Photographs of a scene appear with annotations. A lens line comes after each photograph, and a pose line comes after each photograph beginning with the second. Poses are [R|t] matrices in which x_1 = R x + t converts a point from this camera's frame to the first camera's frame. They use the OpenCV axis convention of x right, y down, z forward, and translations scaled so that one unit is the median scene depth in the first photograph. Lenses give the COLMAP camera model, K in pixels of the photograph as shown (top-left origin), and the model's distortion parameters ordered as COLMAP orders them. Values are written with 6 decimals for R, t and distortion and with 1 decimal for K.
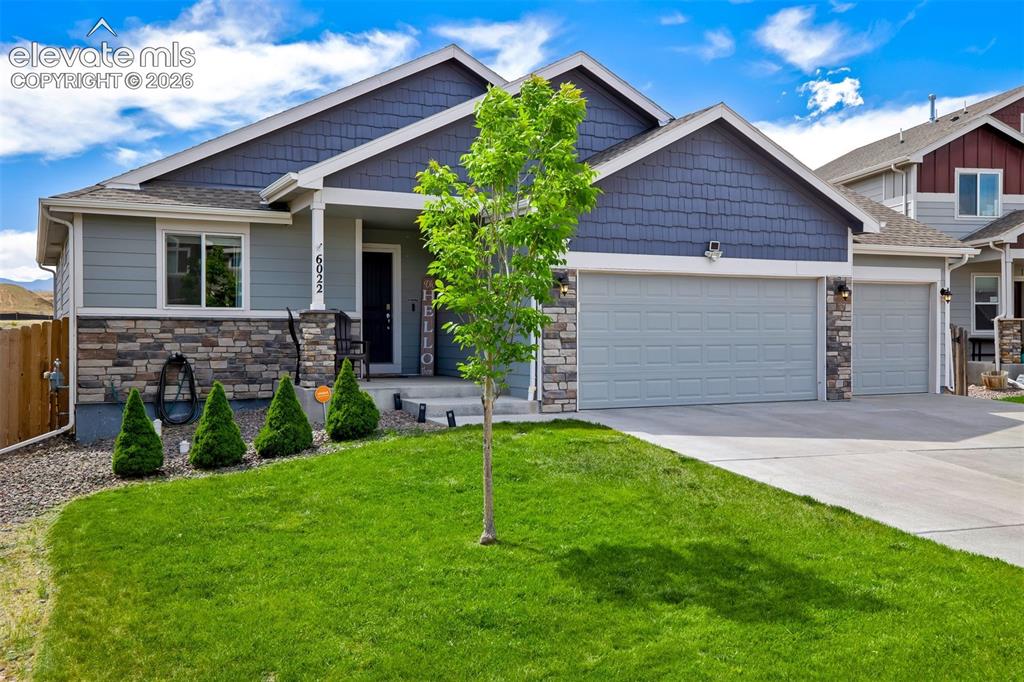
lens RADIAL K [[1046.2, 0, 512.2], [0, 1046.2, 344.2], [0, 0, 1]] dist [0.065743, 0.000000]
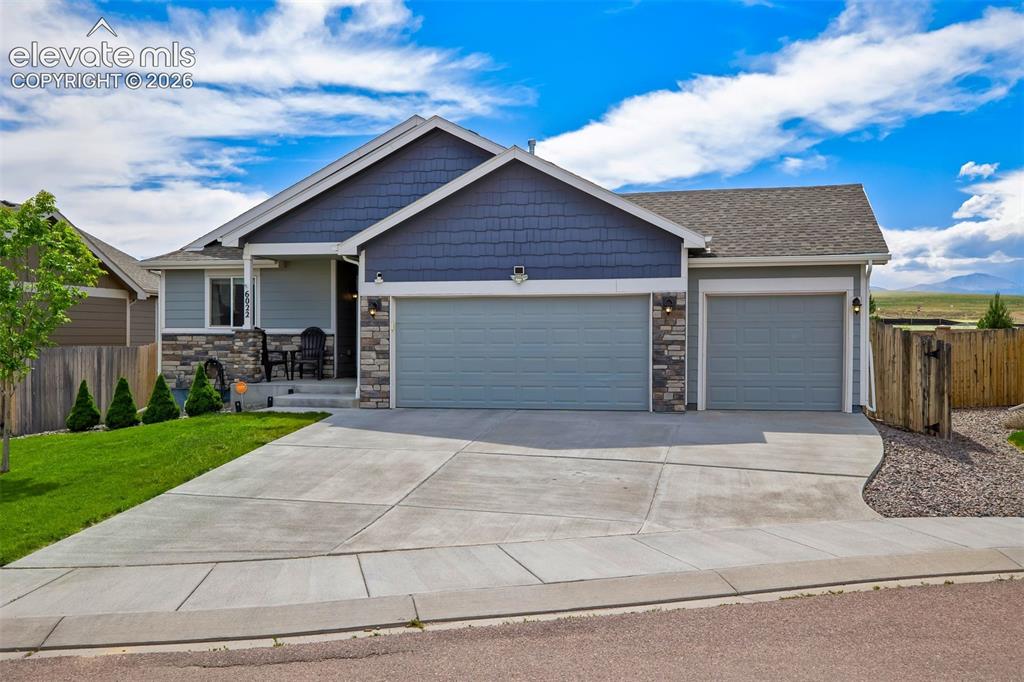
lens RADIAL K [[1046.2, 0, 512.2], [0, 1046.2, 339.5], [0, 0, 1]] dist [0.065743, 0.000000]
pose [[0.749178, 0.004318, -0.662355, 0.879244], [-0.004727, 0.999988, 0.001173, -0.018537], [0.662352, 0.002252, 0.749189, 0.133409]]
